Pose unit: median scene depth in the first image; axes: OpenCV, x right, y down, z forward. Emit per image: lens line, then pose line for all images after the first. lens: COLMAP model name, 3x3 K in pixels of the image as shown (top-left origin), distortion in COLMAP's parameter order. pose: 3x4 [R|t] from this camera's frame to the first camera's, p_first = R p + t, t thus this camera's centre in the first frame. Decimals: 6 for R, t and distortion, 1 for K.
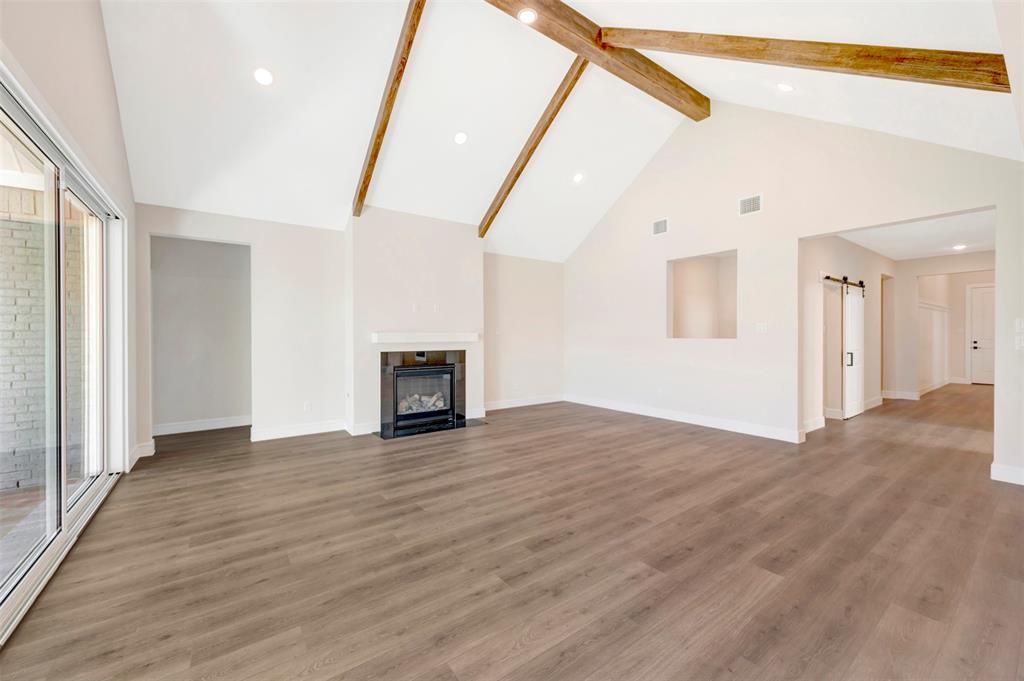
lens RADIAL K [[404.2, 0, 518.3], [0, 404.2, 336.9], [0, 0, 1]] dist [0.000564, -0.000129]
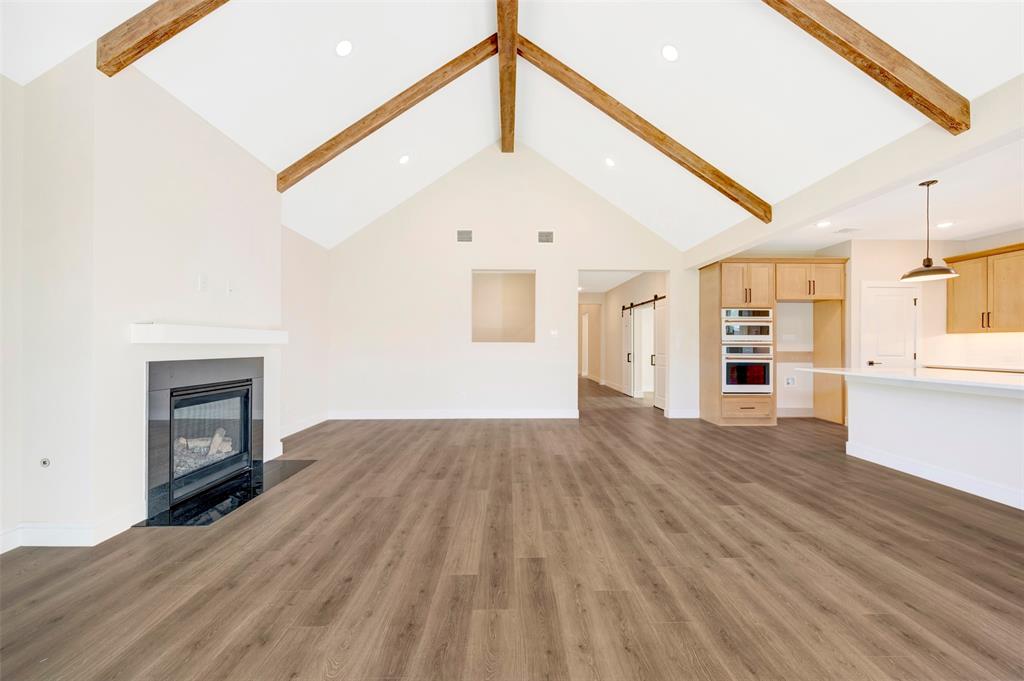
lens RADIAL K [[404.2, 0, 515.1], [0, 404.2, 343.2], [0, 0, 1]] dist [0.000564, -0.000129]
pose [[0.579445, 0.008800, 0.814964, -0.571125], [-0.000941, 0.999948, -0.010129, 0.022089], [-0.815011, 0.005103, 0.579423, 0.388238]]
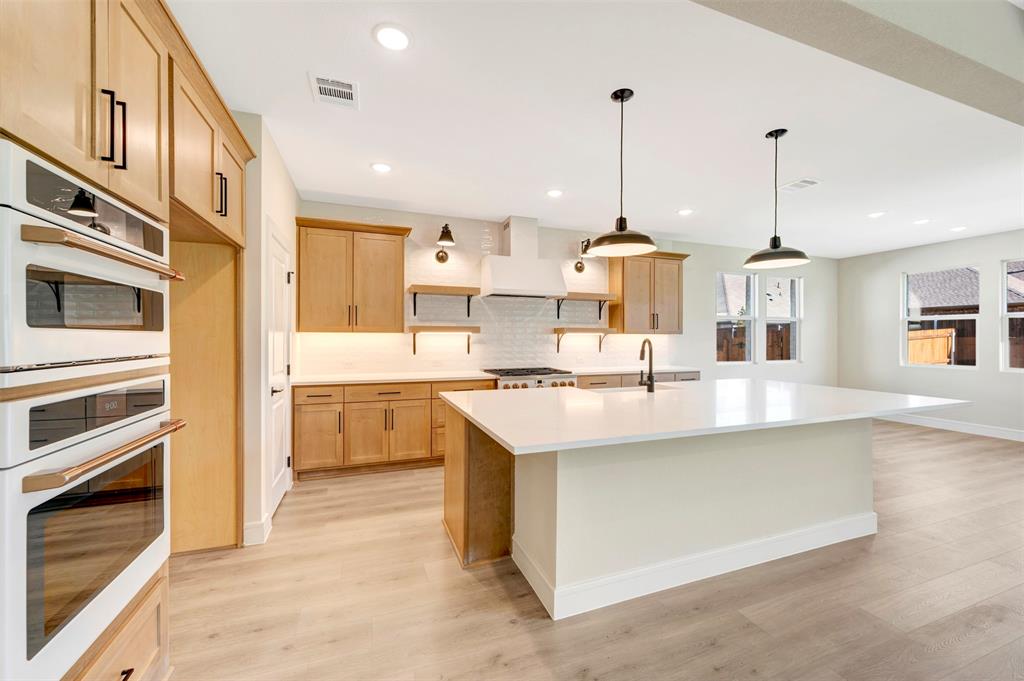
lens RADIAL K [[404.2, 0, 517.5], [0, 404.2, 337.7], [0, 0, 1]] dist [0.000564, -0.000129]
pose [[-0.962204, 0.000320, 0.272330, 0.593428], [0.001452, 0.999991, 0.003955, -0.012881], [-0.272327, 0.004201, -0.962196, 0.707108]]
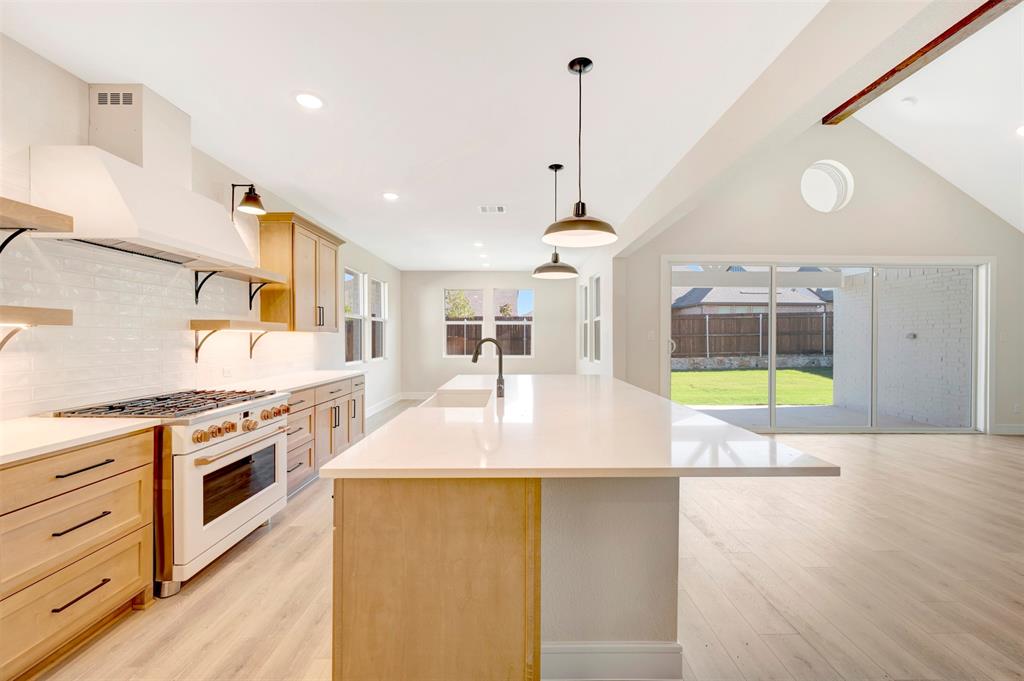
lens RADIAL K [[404.2, 0, 516.9], [0, 404.2, 338.7], [0, 0, 1]] dist [0.000564, -0.000129]
pose [[-0.586549, 0.003416, -0.809906, 1.020899], [-0.004761, 0.999959, 0.007665, -0.012022], [0.809899, 0.008352, -0.586509, 0.387280]]
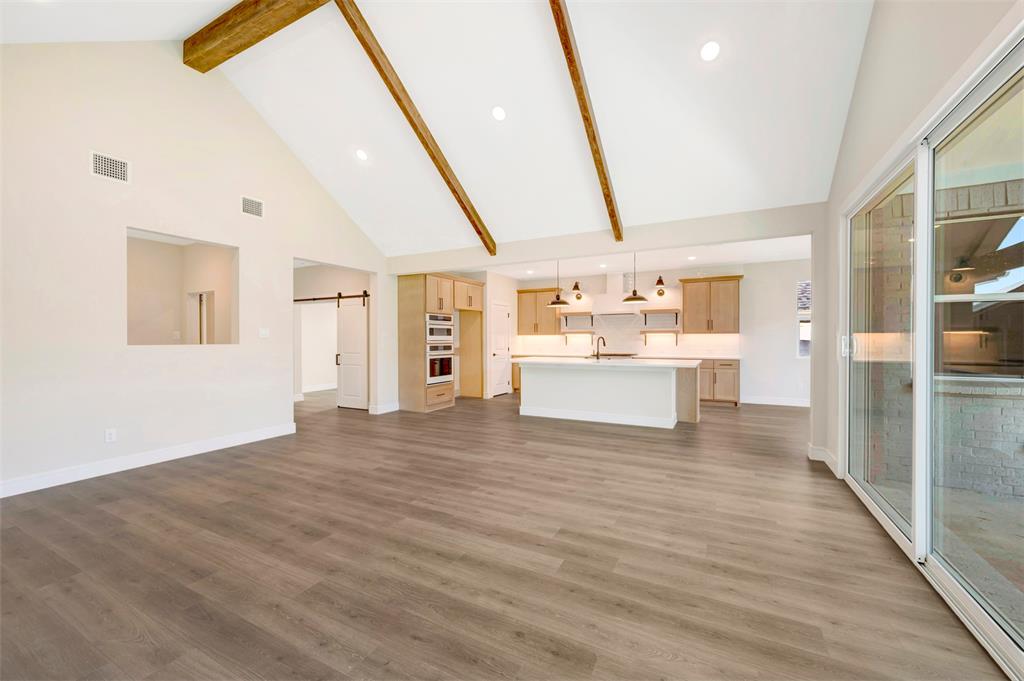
lens RADIAL K [[404.2, 0, 517.3], [0, 404.2, 339.4], [0, 0, 1]] dist [0.000564, -0.000129]
pose [[-0.439323, 0.003688, 0.898322, -0.655700], [0.008651, 0.999963, 0.000126, -0.001005], [-0.898288, 0.007827, -0.439338, 0.960409]]
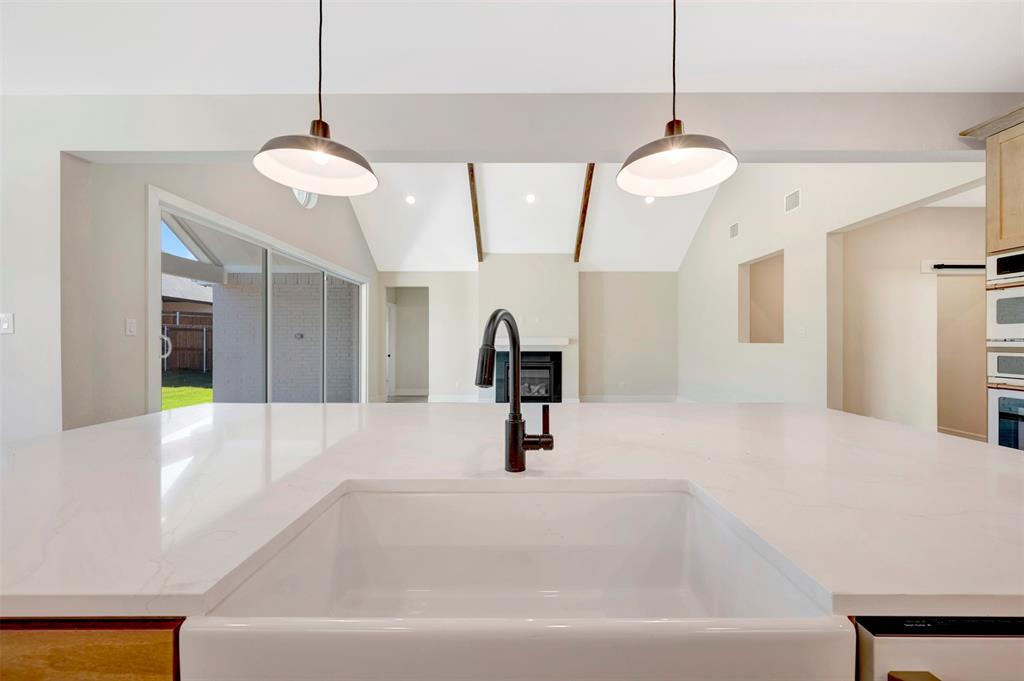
lens RADIAL K [[404.2, 0, 517.0], [0, 404.2, 336.5], [0, 0, 1]] dist [0.000564, -0.000129]
pose [[0.803096, -0.005677, -0.595823, 0.693729], [-0.004024, 0.999880, -0.014950, 0.006717], [0.595836, 0.014404, 0.802977, -0.150956]]
